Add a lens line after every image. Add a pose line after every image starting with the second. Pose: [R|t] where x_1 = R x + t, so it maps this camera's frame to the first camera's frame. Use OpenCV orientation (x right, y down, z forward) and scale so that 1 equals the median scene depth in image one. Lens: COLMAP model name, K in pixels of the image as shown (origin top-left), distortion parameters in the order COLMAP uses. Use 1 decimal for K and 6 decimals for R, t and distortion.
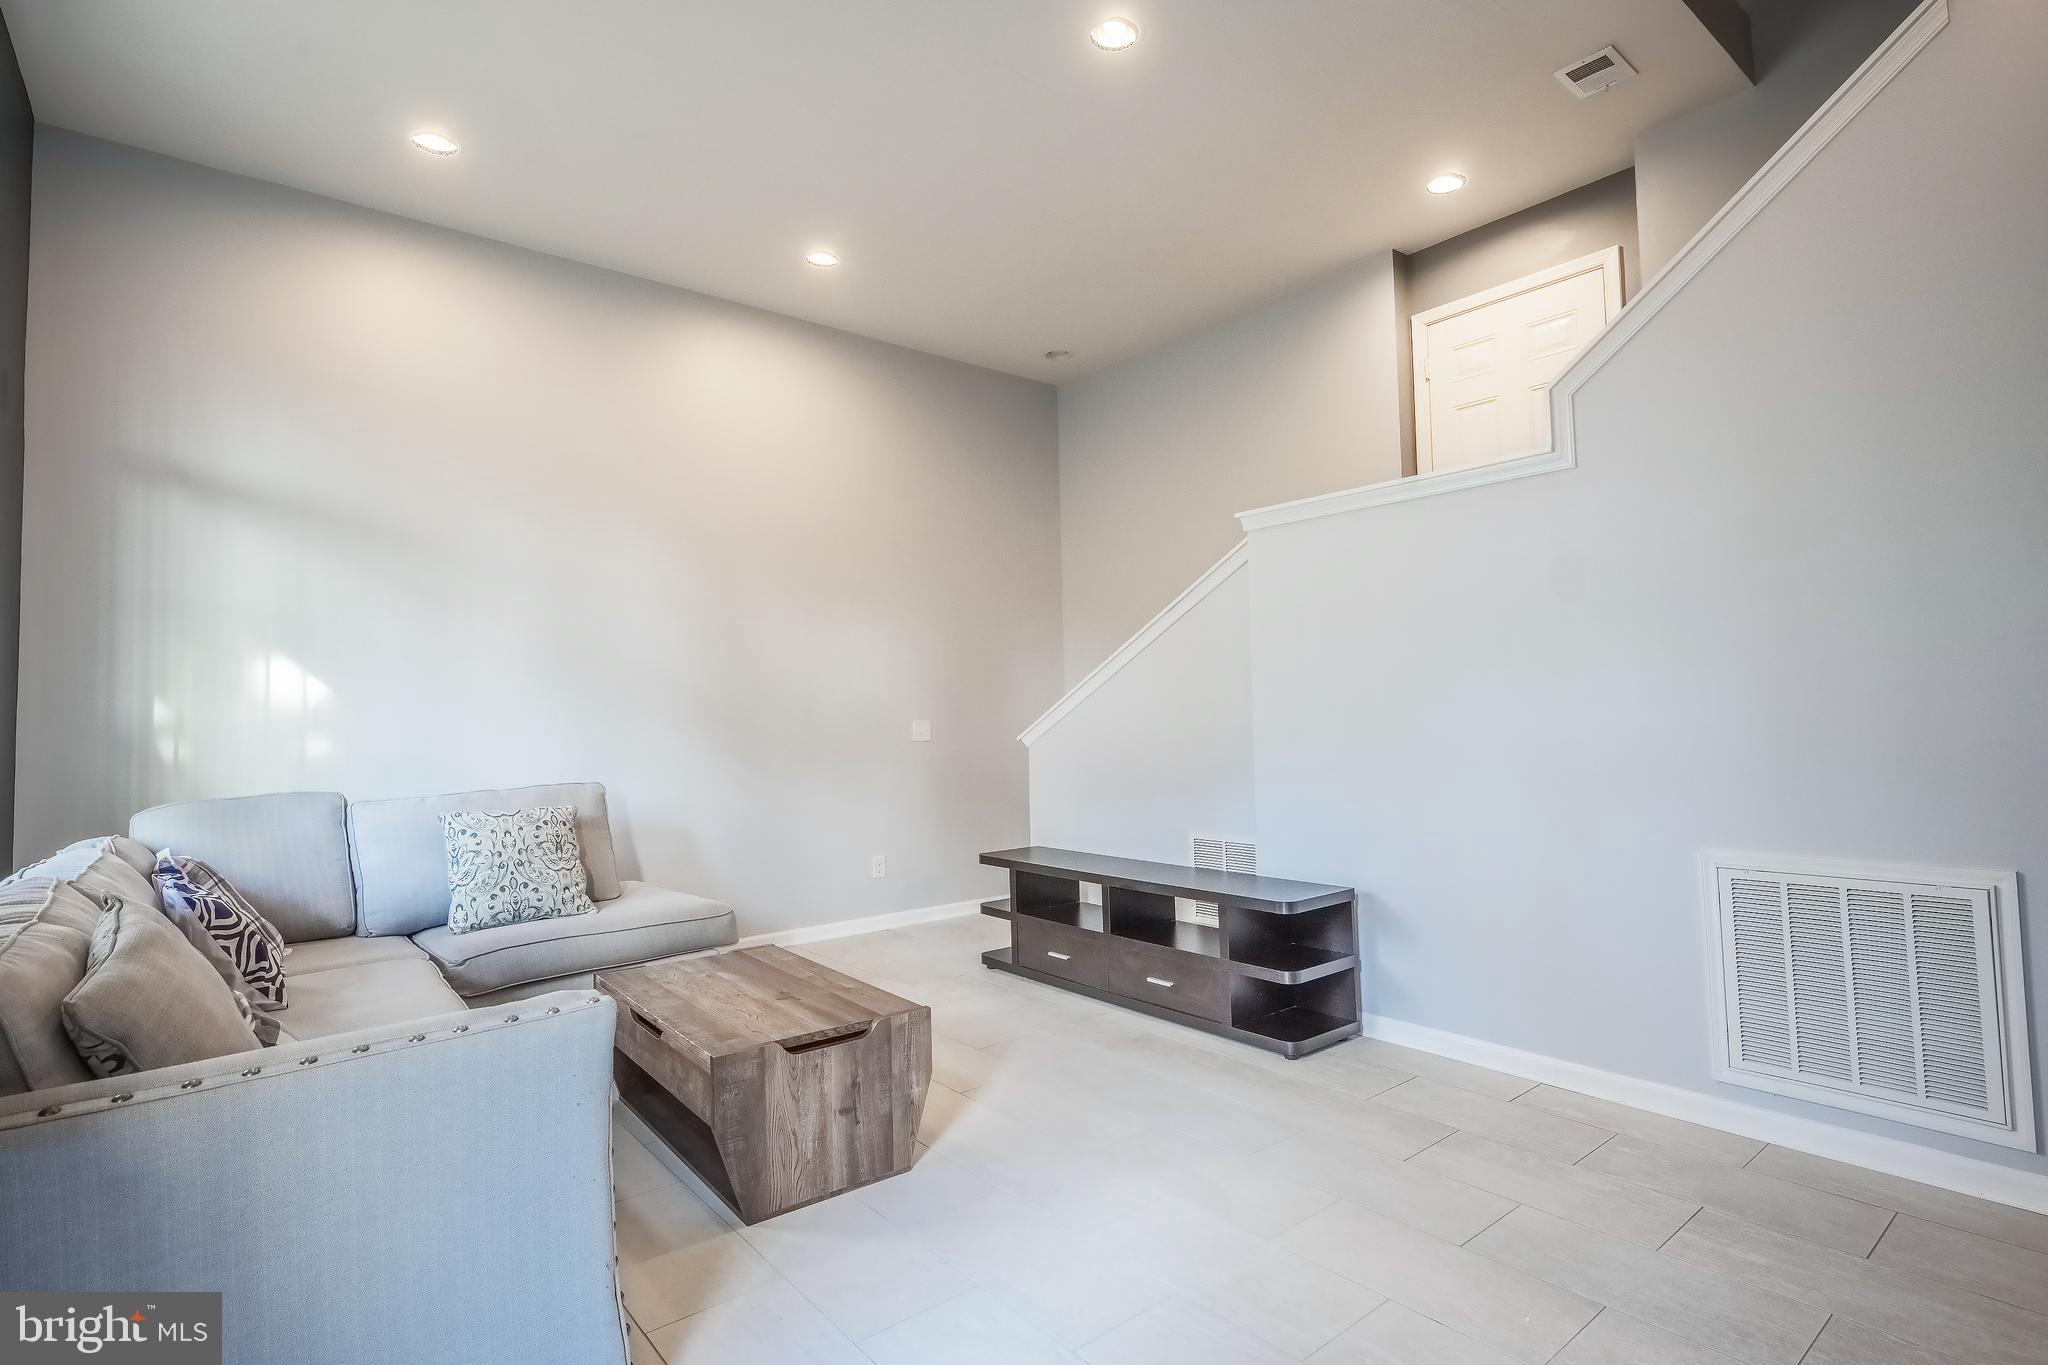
lens RADIAL K [[990.3, 0, 1024.0], [0, 990.3, 682.5], [0, 0, 1]] dist [0.000340, -0.000069]
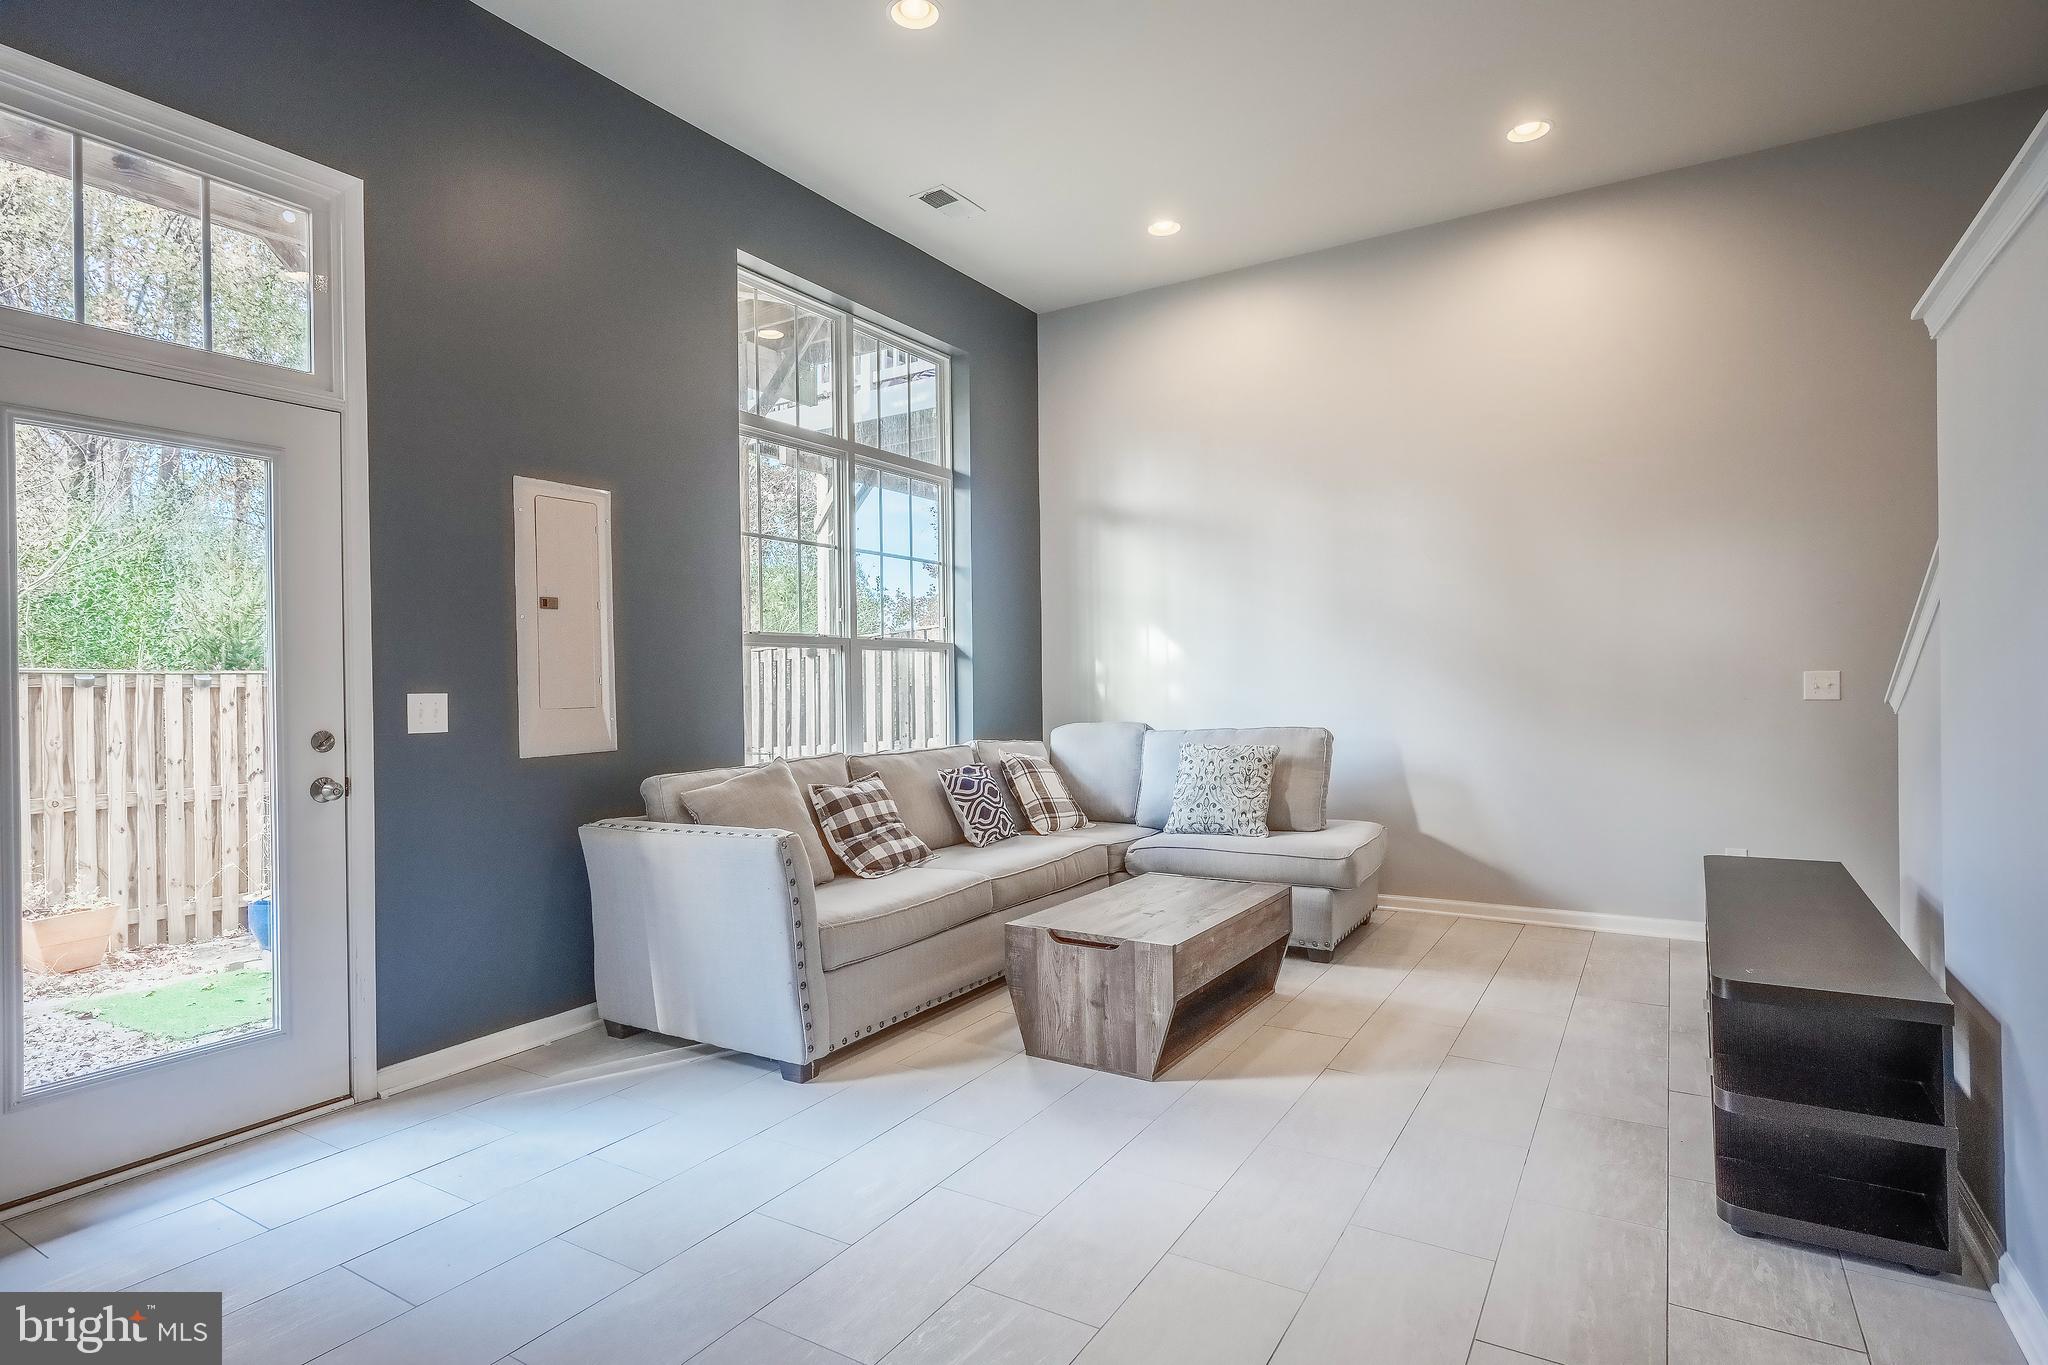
lens RADIAL K [[1052.5, 0, 1024.0], [0, 1052.5, 682.5], [0, 0, 1]] dist [0.004443, -0.000100]
pose [[0.335725, 0.015668, -0.941830, 0.669729], [0.043092, 0.998559, 0.031972, -0.002692], [0.940974, -0.051320, 0.334567, 0.341677]]
